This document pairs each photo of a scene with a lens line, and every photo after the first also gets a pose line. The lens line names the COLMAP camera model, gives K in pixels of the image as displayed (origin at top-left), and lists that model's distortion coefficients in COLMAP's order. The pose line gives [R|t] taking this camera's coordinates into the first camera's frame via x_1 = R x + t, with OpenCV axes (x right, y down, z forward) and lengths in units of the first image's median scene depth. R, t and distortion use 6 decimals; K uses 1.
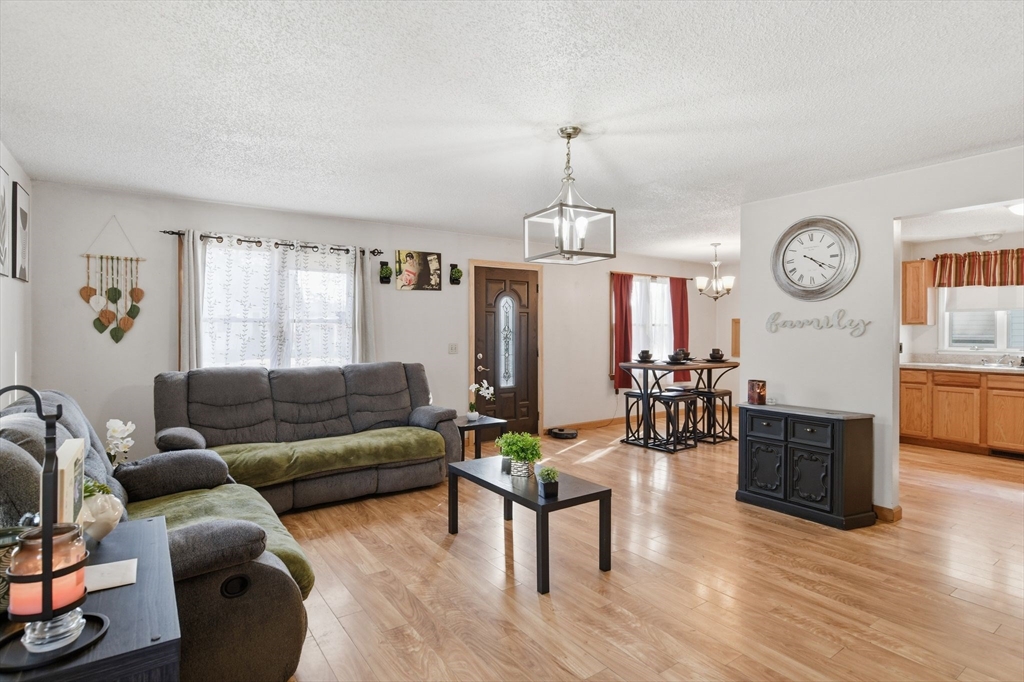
lens RADIAL K [[524.2, 0, 513.7], [0, 524.2, 333.0], [0, 0, 1]] dist [-0.003971, -0.001038]
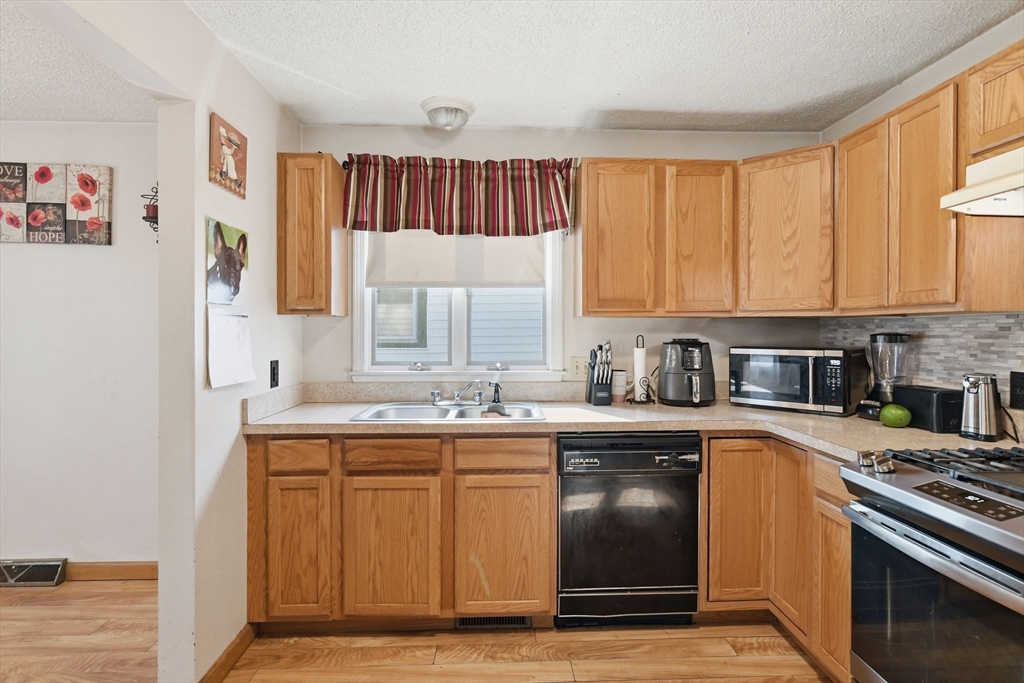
lens RADIAL K [[518.2, 0, 512.9], [0, 518.2, 327.9], [0, 0, 1]] dist [-0.002669, -0.000595]
pose [[0.547579, 0.001639, 0.836753, 0.555569], [0.004666, 0.999977, -0.005012, -0.003196], [-0.836741, 0.006649, 0.547558, 0.691225]]
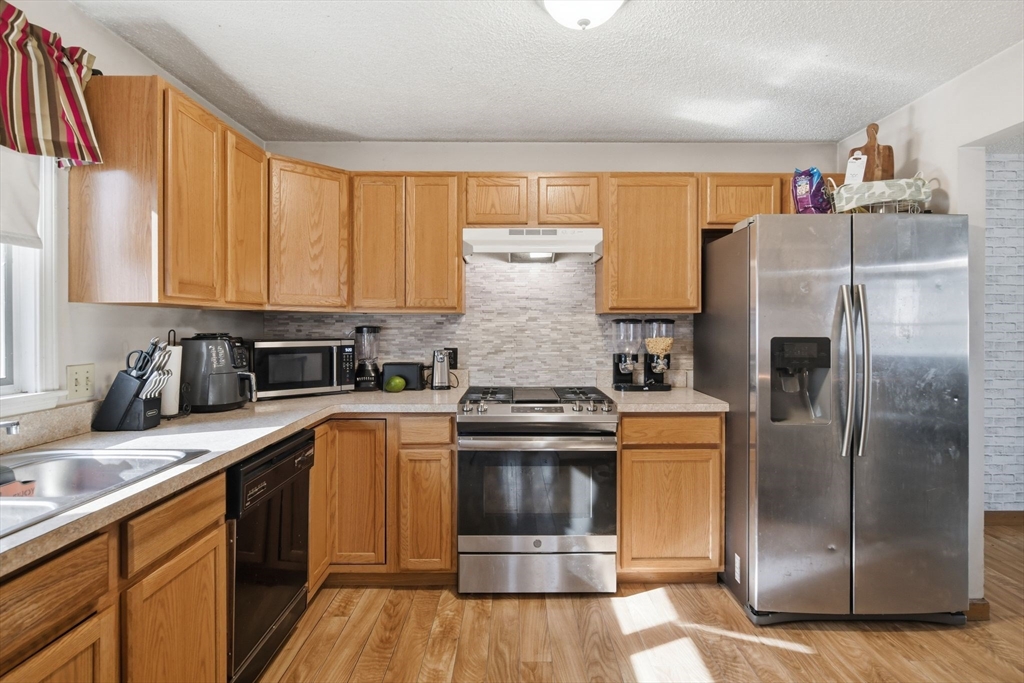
lens RADIAL K [[518.2, 0, 512.9], [0, 518.2, 327.9], [0, 0, 1]] dist [-0.002669, -0.000595]
pose [[-0.811850, -0.003879, 0.583853, 0.607559], [0.001003, 0.999967, 0.008038, -0.002336], [-0.583865, 0.007111, -0.811820, 1.005557]]
